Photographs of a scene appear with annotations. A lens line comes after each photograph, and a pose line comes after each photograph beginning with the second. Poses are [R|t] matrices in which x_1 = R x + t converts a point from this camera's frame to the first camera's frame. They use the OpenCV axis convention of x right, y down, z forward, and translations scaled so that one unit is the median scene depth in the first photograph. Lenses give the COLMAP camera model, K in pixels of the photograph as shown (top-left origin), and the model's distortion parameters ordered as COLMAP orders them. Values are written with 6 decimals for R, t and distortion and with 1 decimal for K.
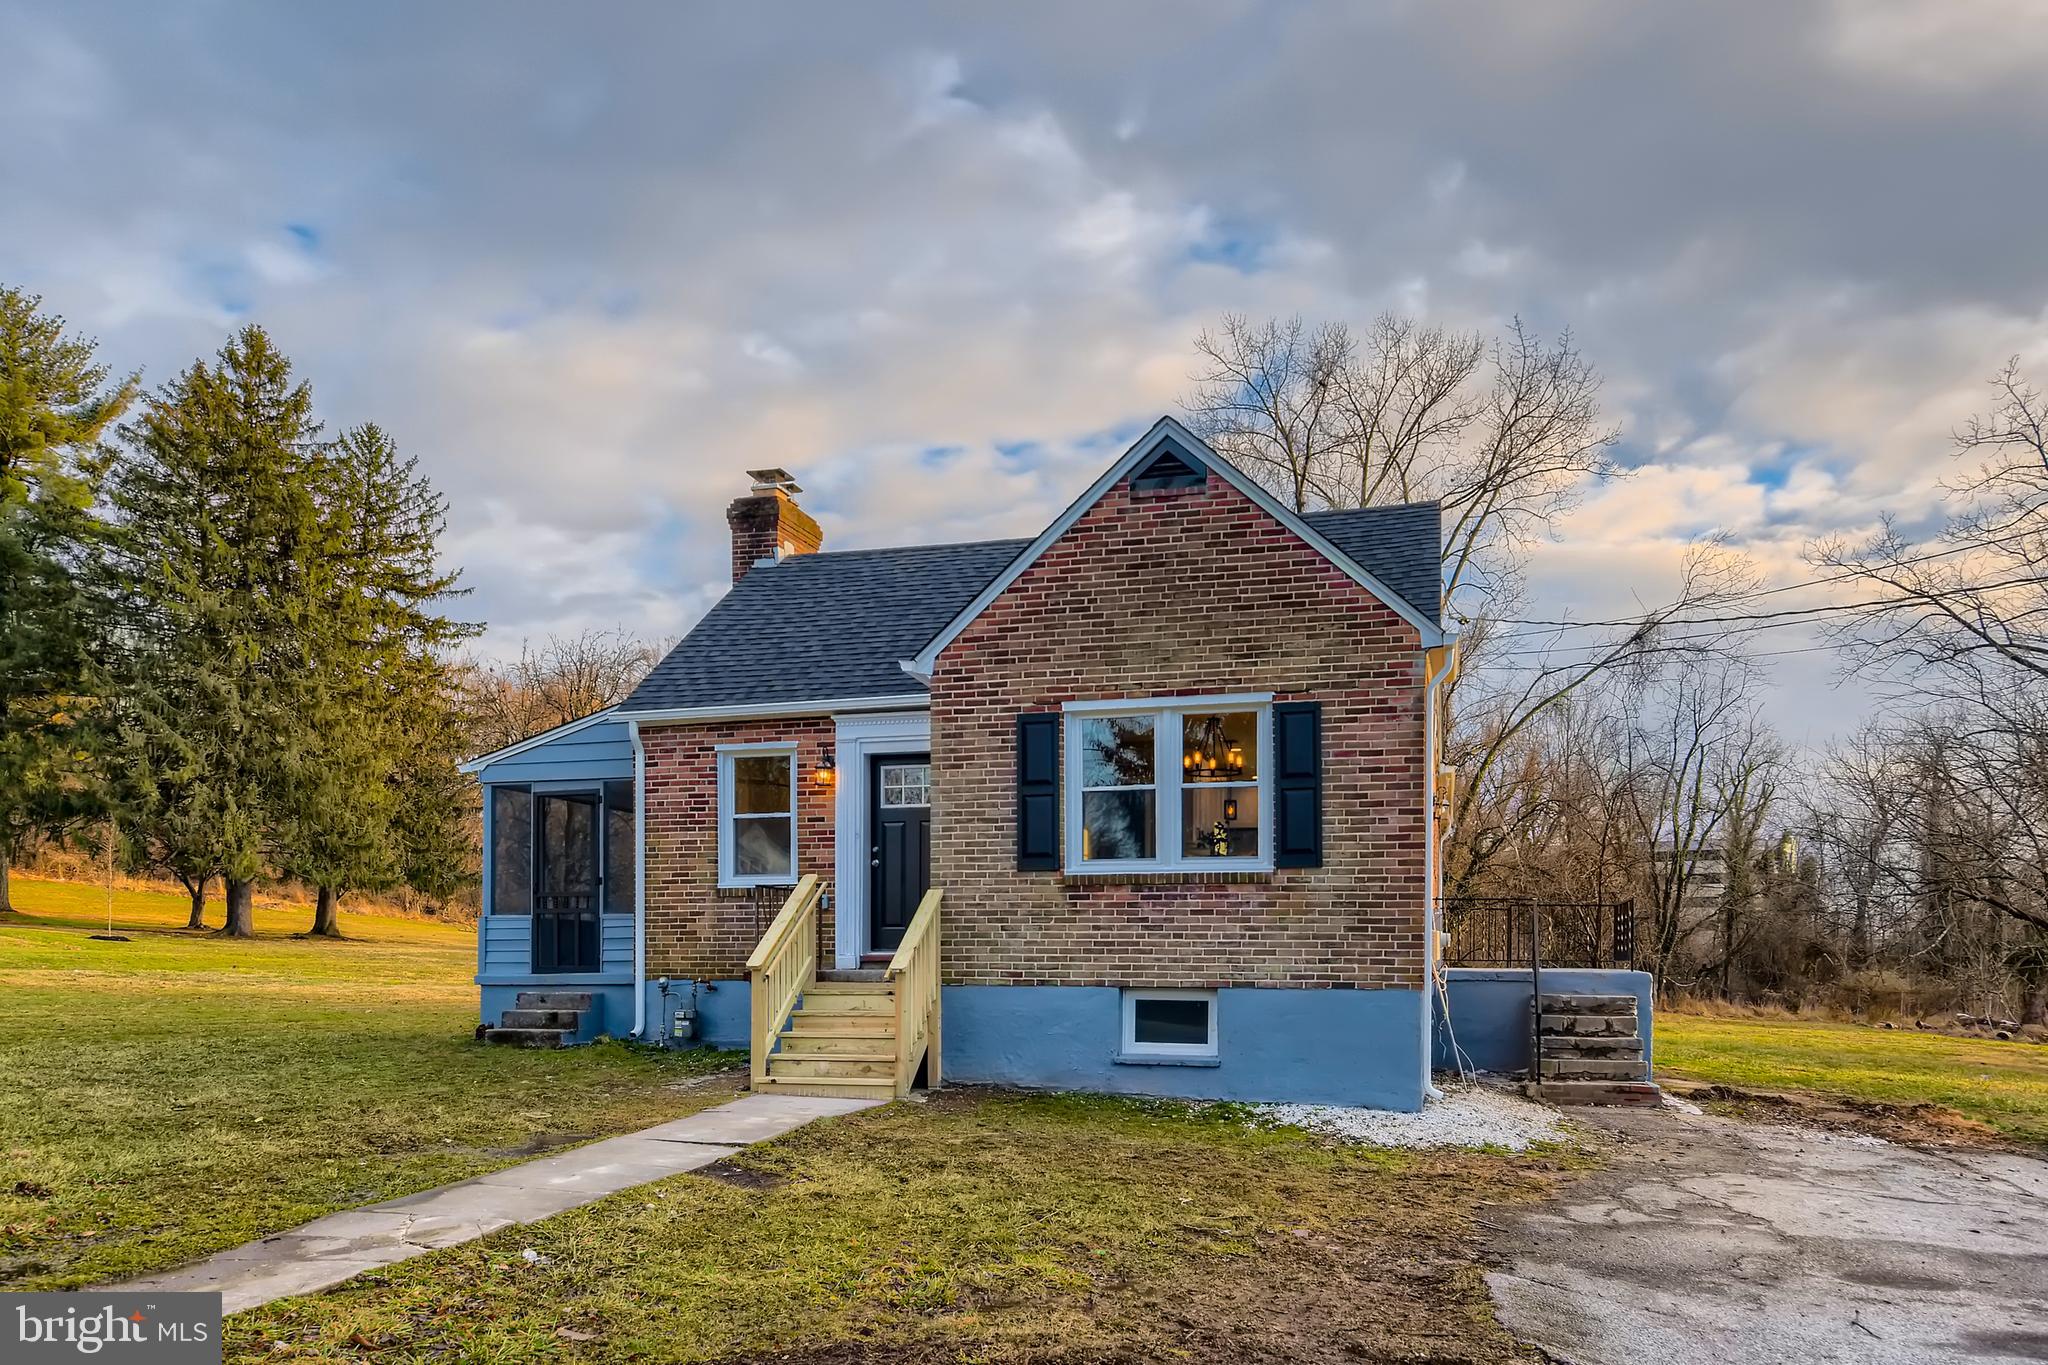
lens RADIAL K [[1467.6, 0, 1022.9], [0, 1467.6, 693.3], [0, 0, 1]] dist [0.003117, -0.001465]
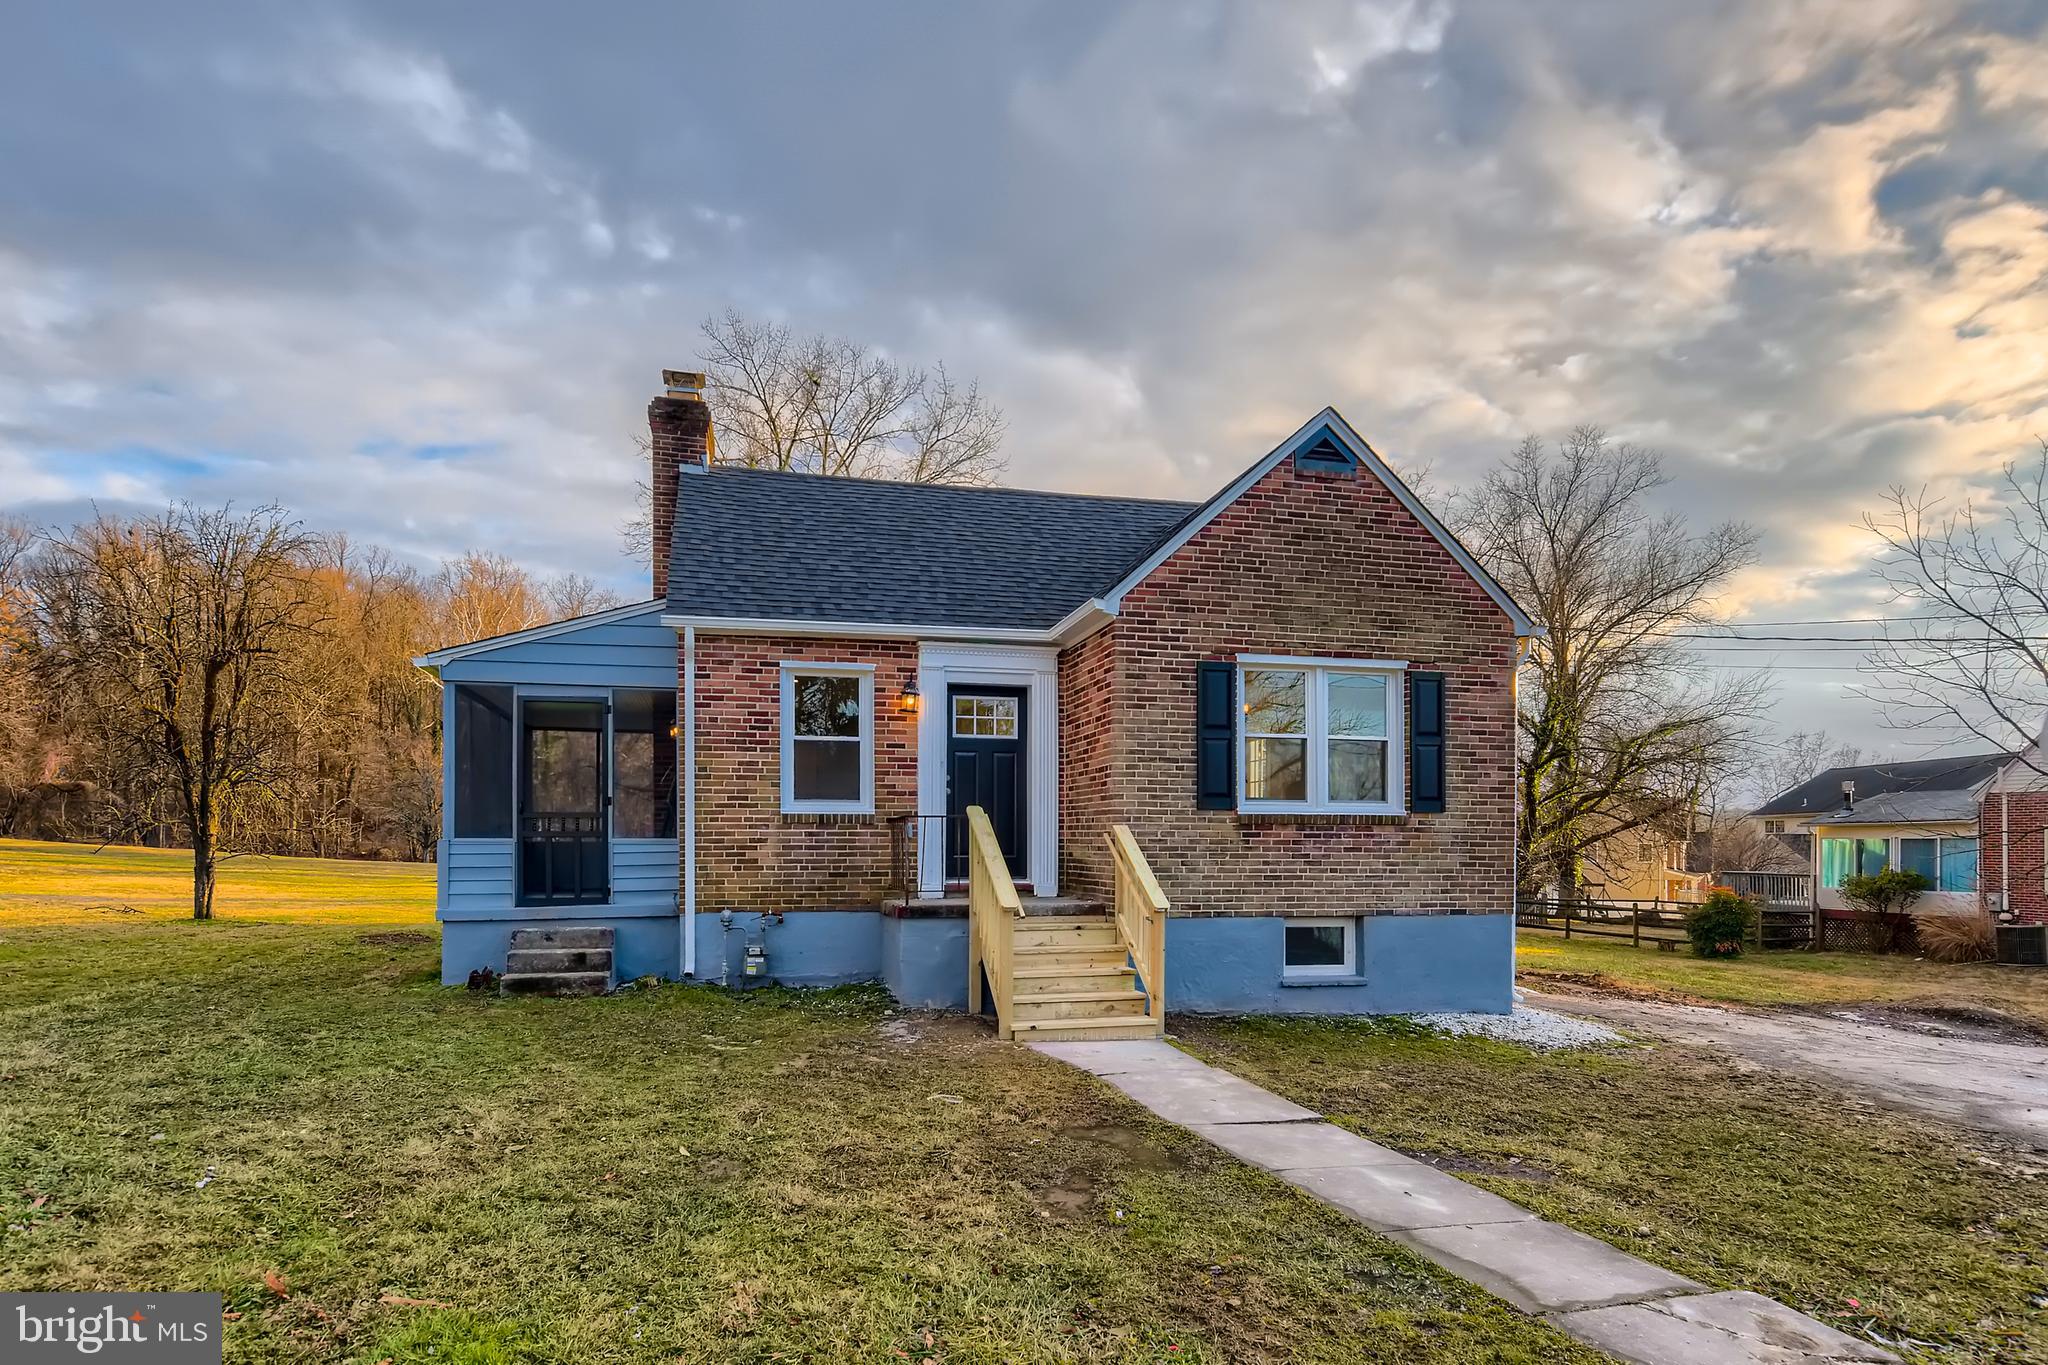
lens RADIAL K [[1159.8, 0, 1024.6], [0, 1159.8, 666.8], [0, 0, 1]] dist [-0.005451, -0.000387]
pose [[0.866040, 0.076650, 0.494064, -0.524921], [-0.090600, 0.995878, 0.004310, 0.026119], [-0.491697, -0.048495, 0.869415, 0.334990]]
